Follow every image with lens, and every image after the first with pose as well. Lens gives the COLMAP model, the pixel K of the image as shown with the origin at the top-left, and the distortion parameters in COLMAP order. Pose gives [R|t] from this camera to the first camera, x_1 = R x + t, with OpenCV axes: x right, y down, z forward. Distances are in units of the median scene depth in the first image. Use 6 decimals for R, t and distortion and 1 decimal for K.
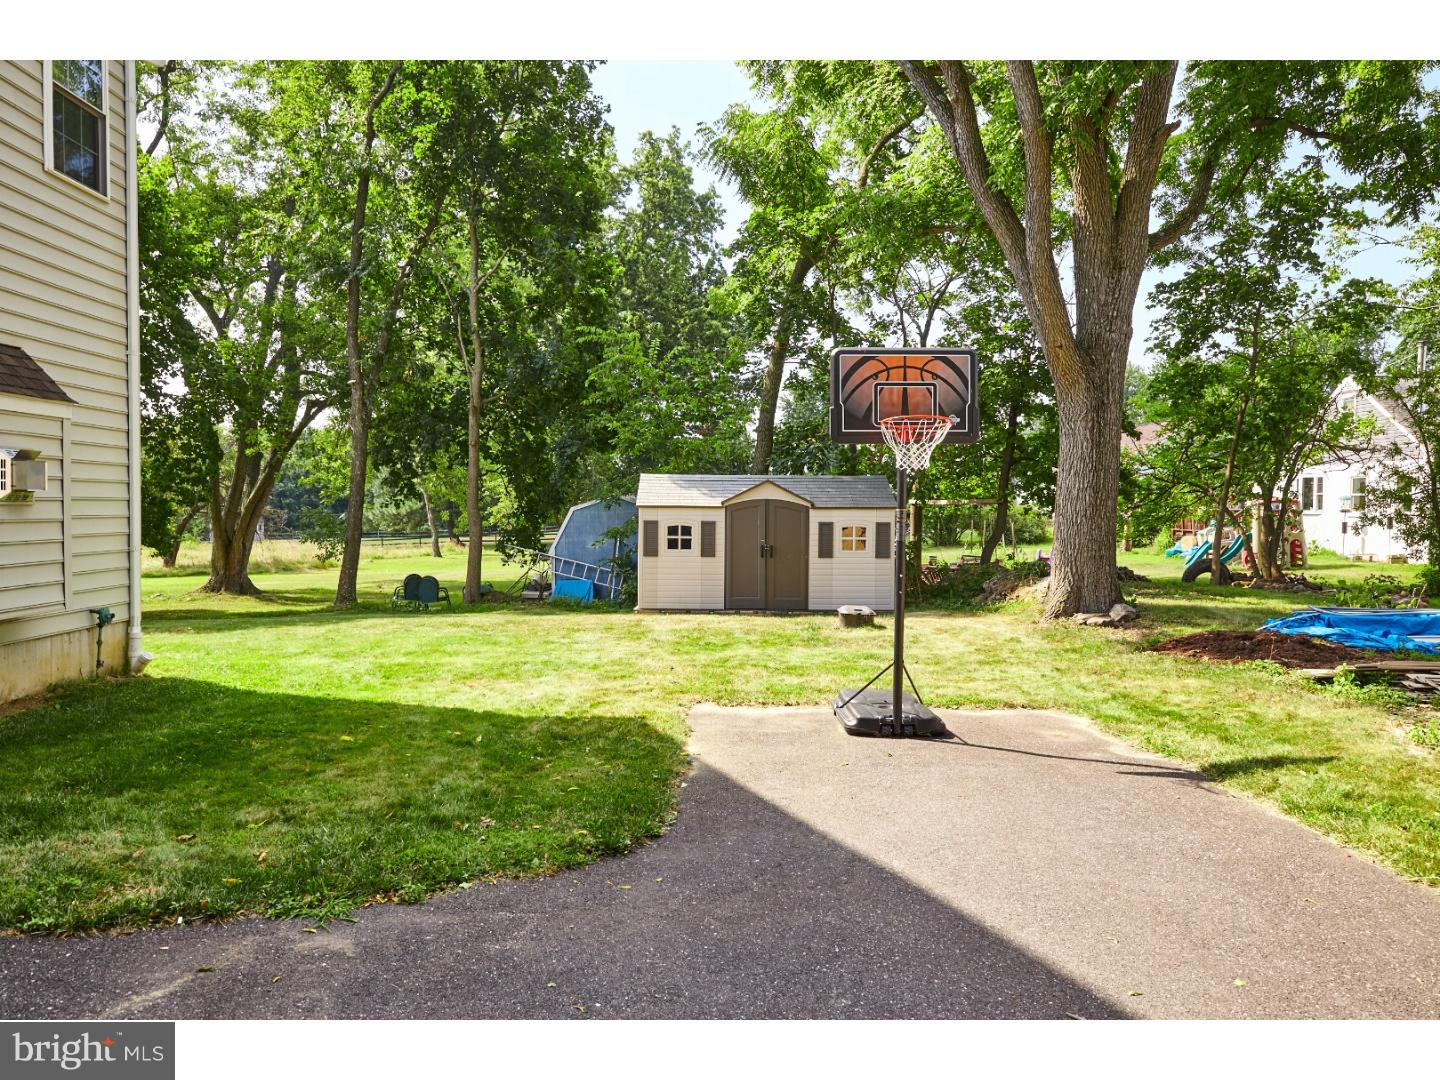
lens RADIAL K [[1006.6, 0, 721.8], [0, 1006.6, 541.3], [0, 0, 1]] dist [-0.003977, 0.011954]
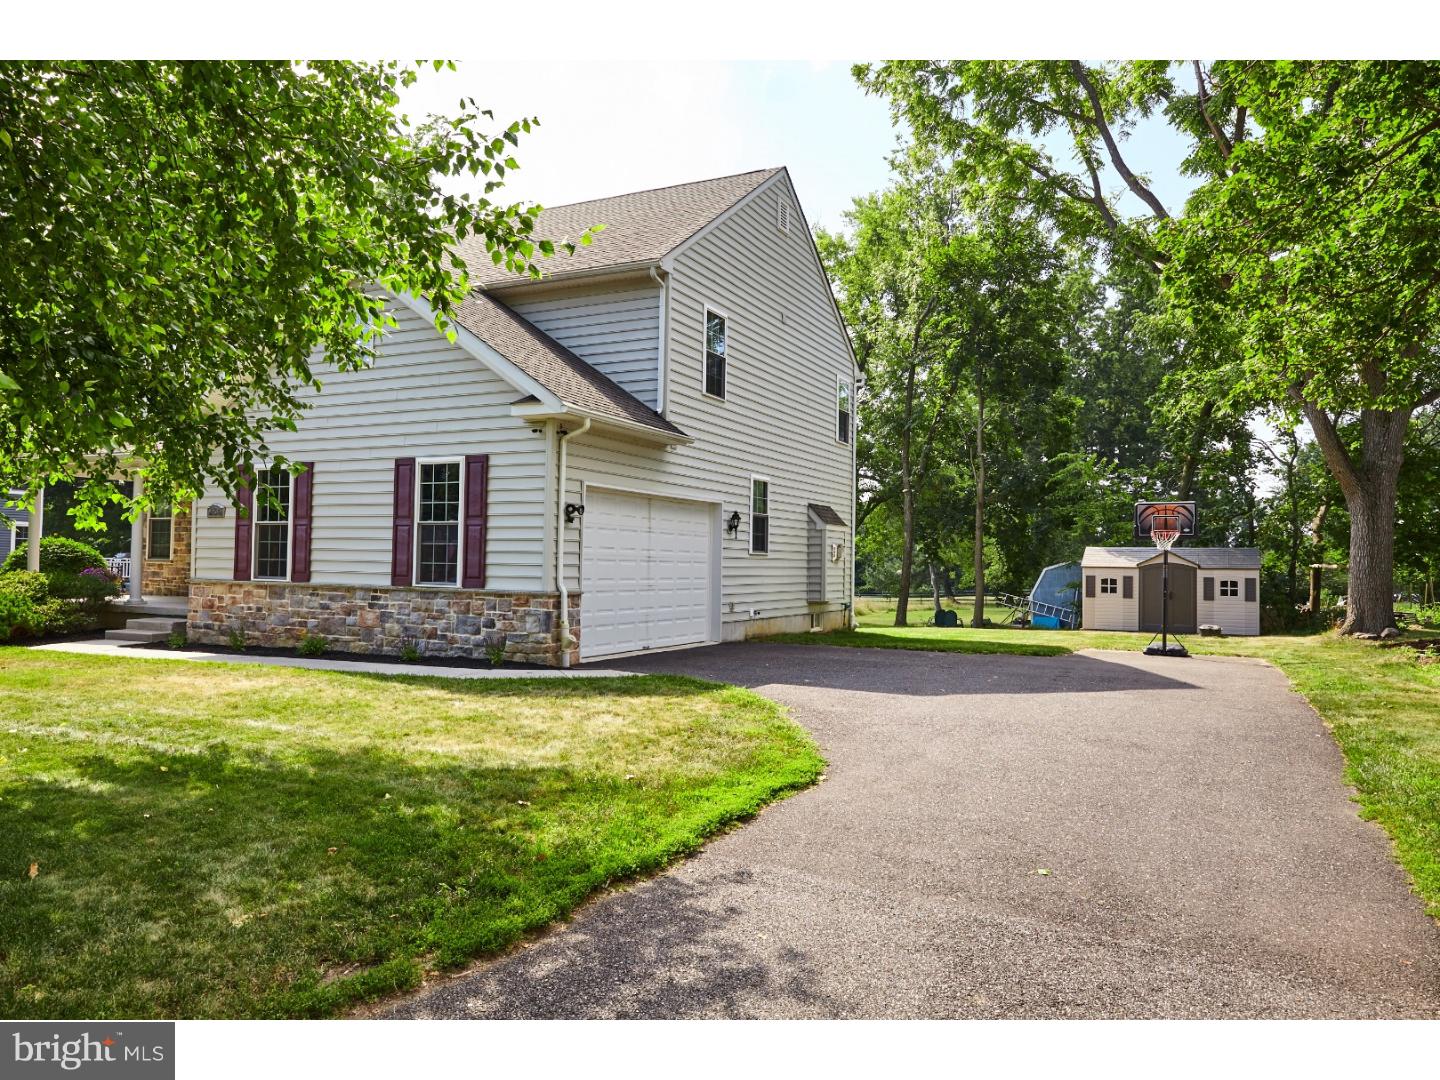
lens RADIAL K [[1006.6, 0, 720.6], [0, 1006.6, 545.7], [0, 0, 1]] dist [-0.003977, 0.011954]
pose [[0.889218, -0.004072, -0.457465, 0.143589], [-0.023404, 0.998246, -0.054379, 0.034379], [0.456884, 0.059062, 0.887563, -0.736784]]
